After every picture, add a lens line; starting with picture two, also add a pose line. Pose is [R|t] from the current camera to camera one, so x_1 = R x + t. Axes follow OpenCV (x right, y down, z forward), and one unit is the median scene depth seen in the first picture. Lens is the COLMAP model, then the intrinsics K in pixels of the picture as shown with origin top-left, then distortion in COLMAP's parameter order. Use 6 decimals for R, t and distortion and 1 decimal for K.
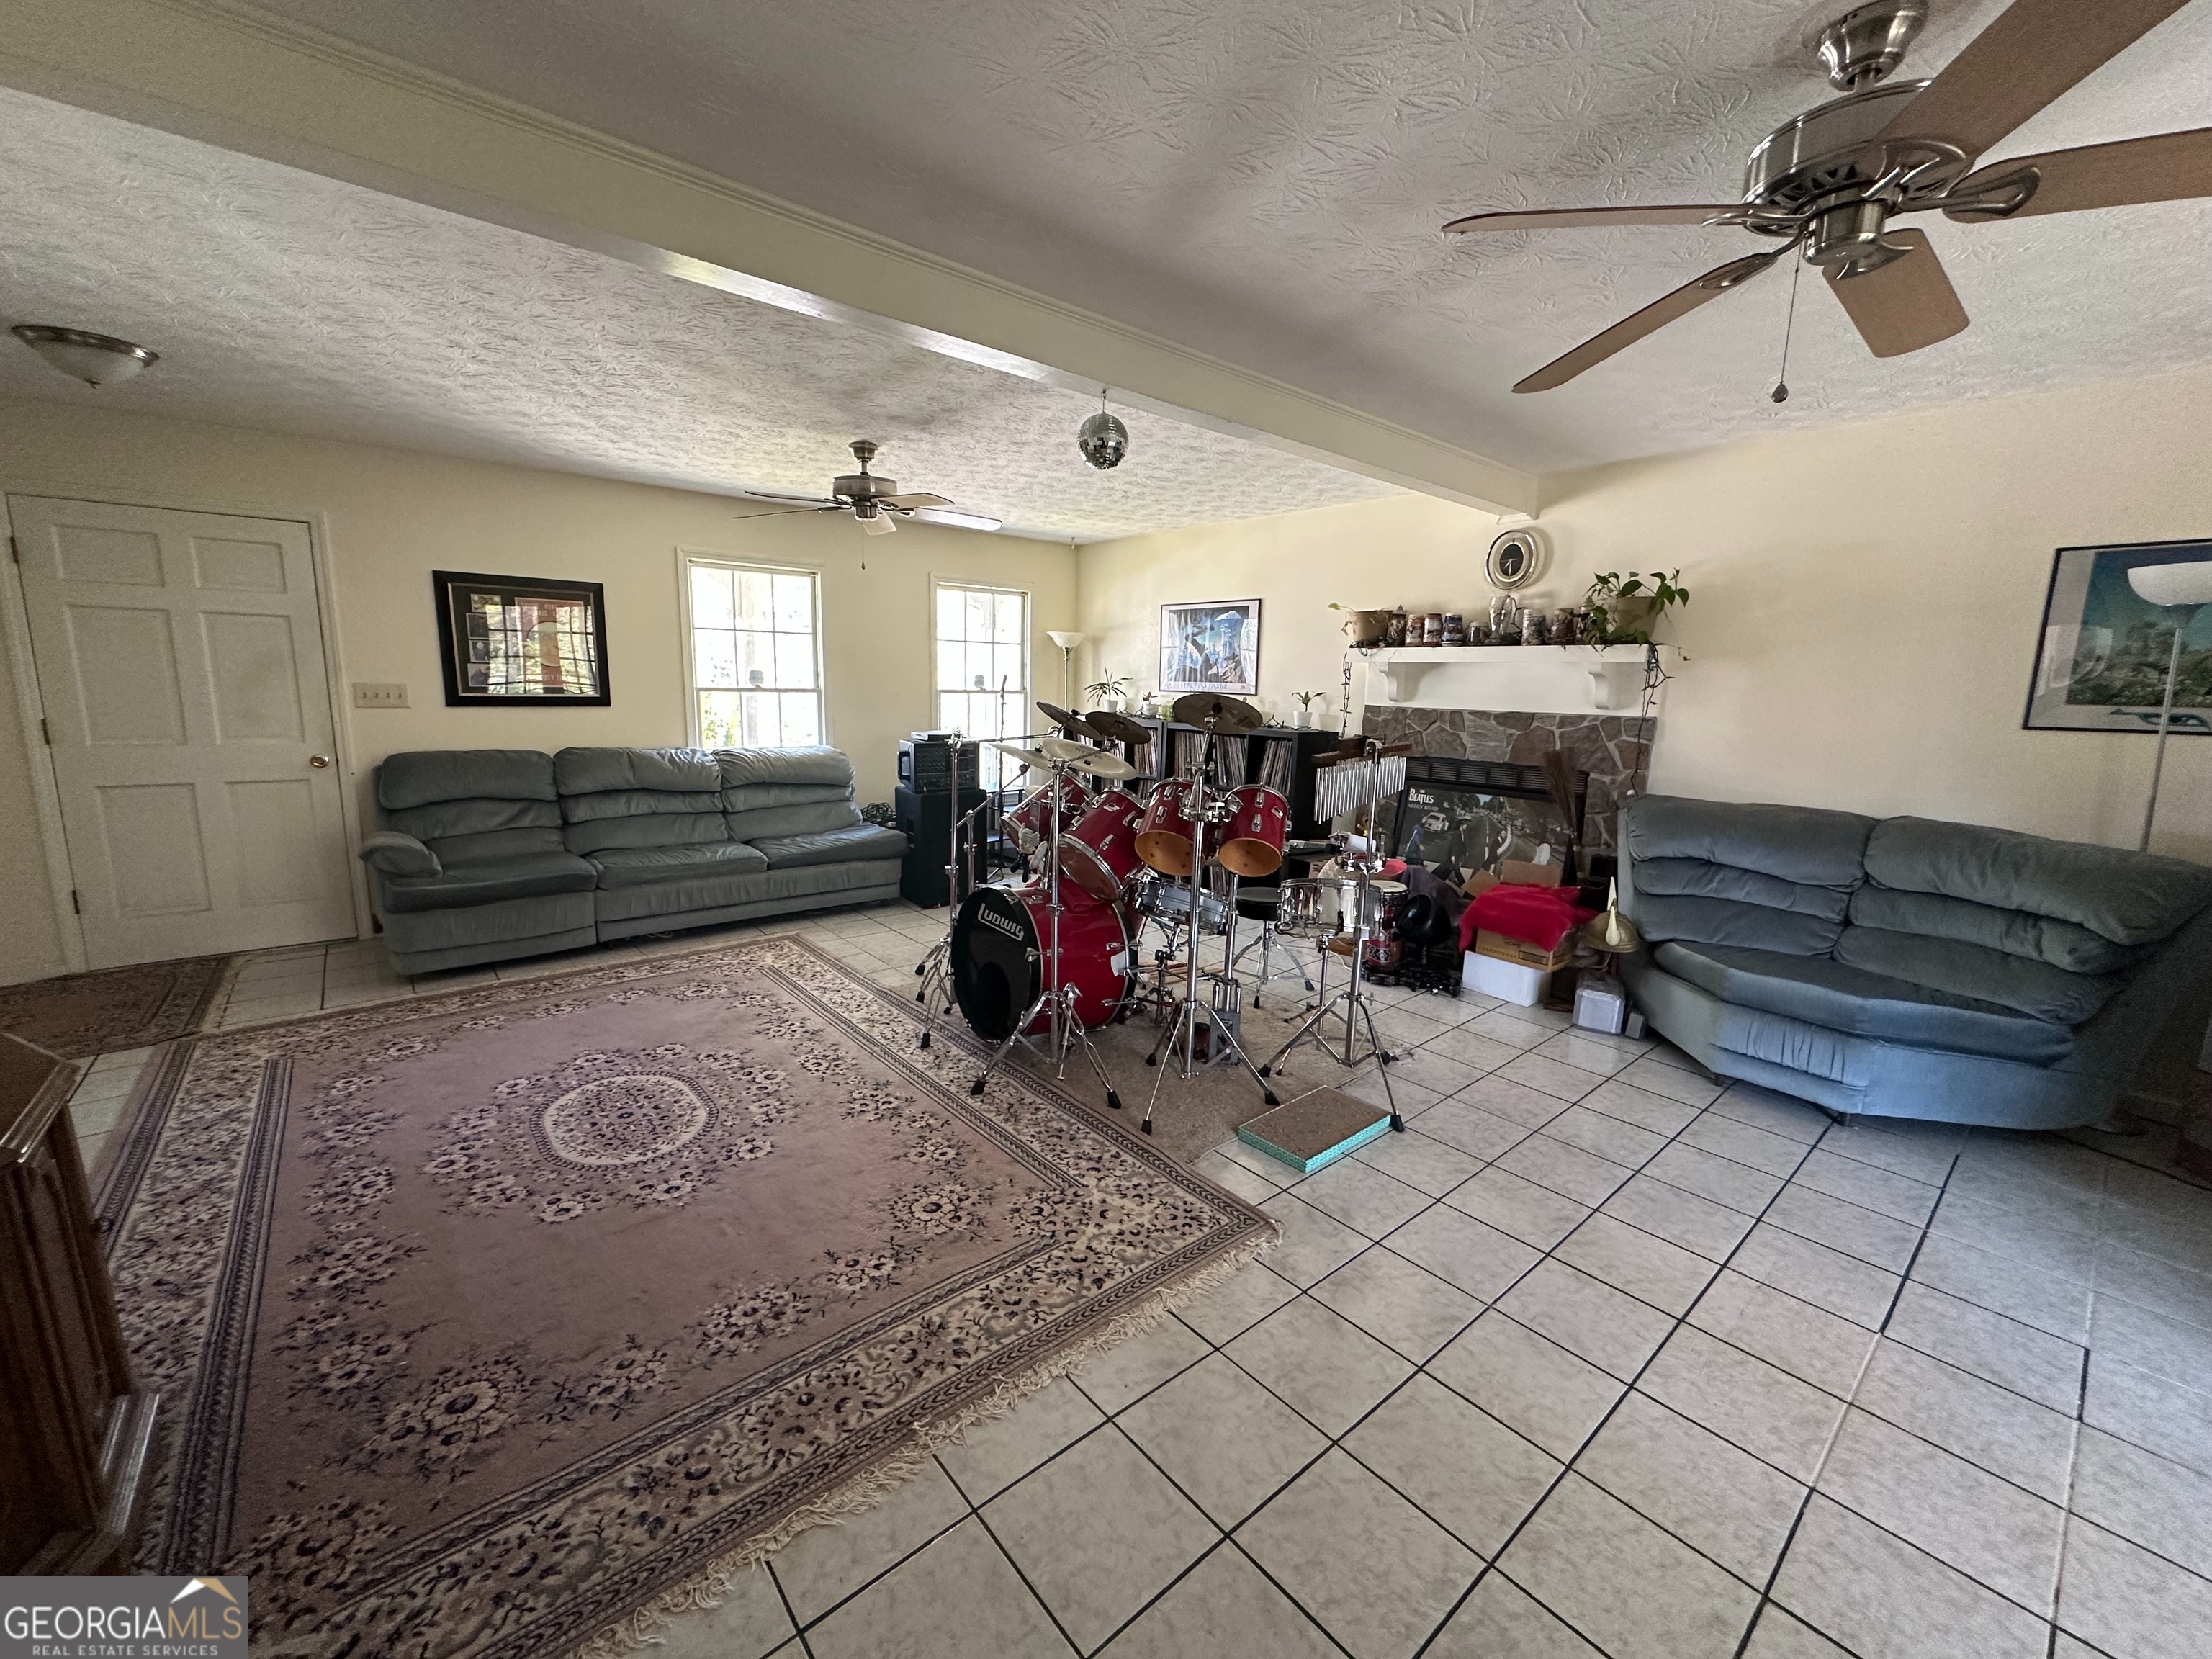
lens RADIAL K [[883.3, 0, 1108.6], [0, 883.3, 831.7], [0, 0, 1]] dist [-0.002648, 0.000035]
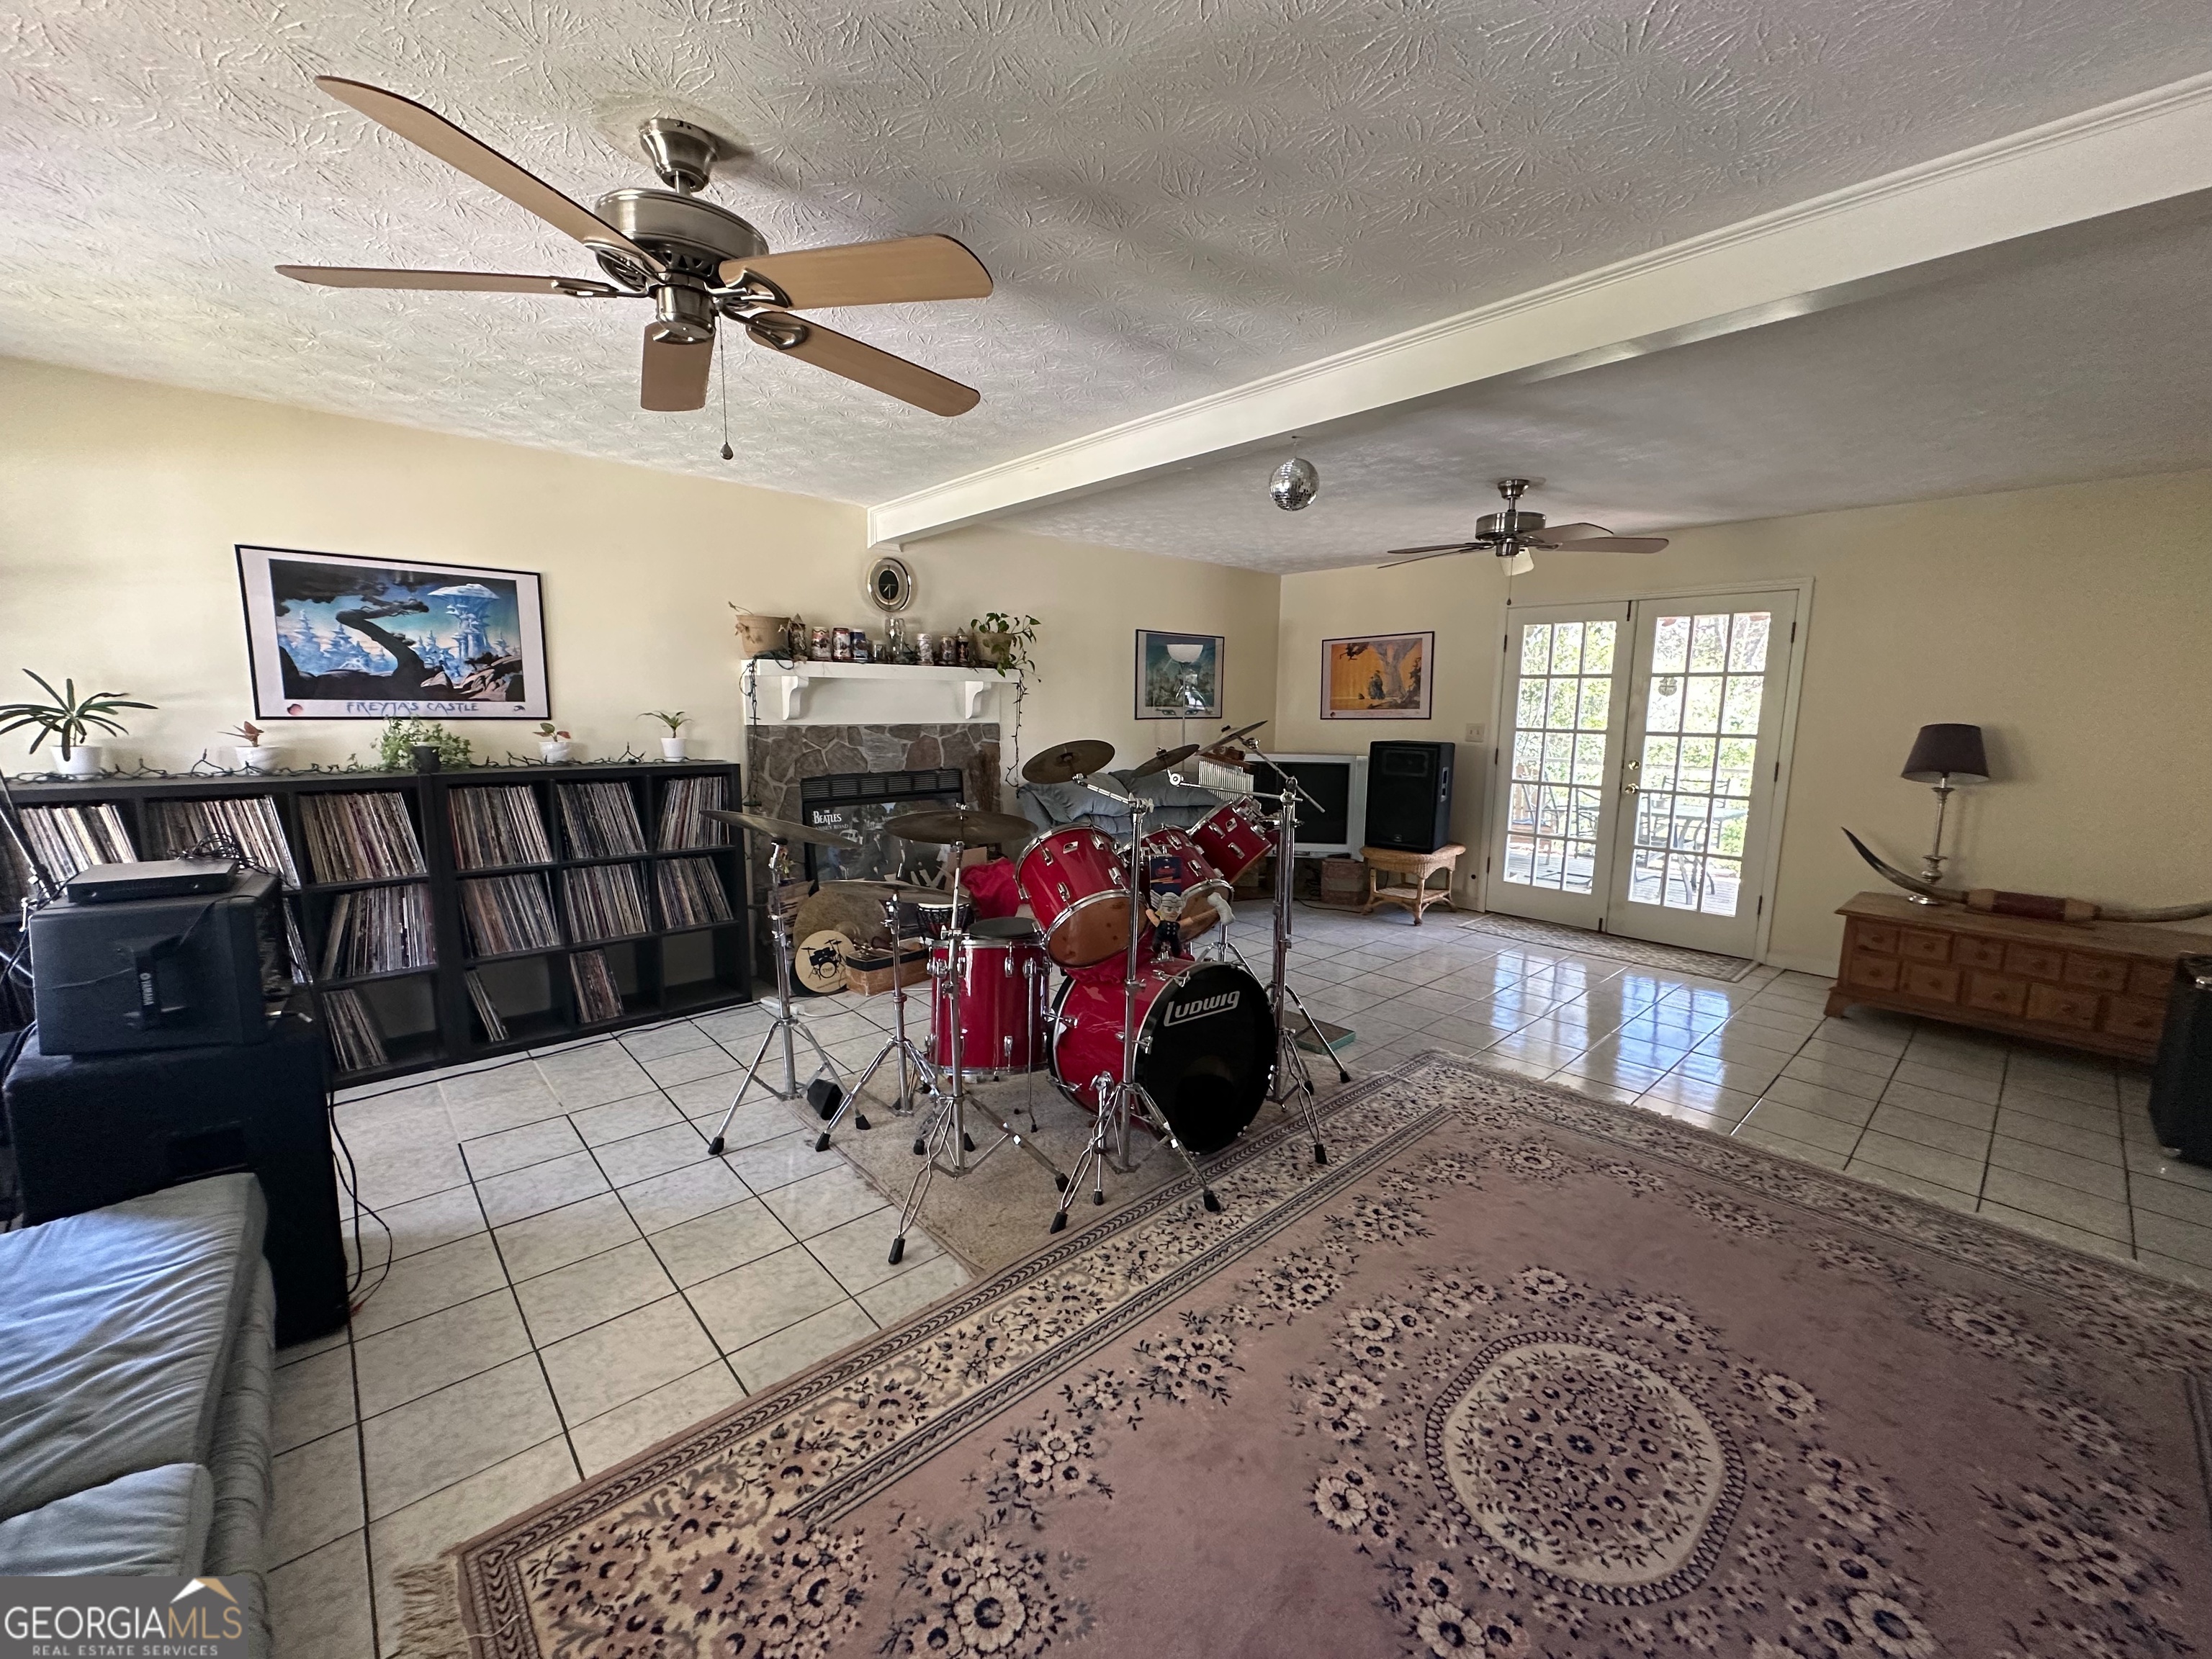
lens RADIAL K [[883.3, 0, 1107.3], [0, 883.3, 833.1], [0, 0, 1]] dist [-0.002648, 0.000035]
pose [[-0.040419, -0.169709, 0.984665, -0.721721], [0.156508, 0.972231, 0.173990, -0.169841], [-0.986849, 0.161140, -0.012736, 0.856099]]
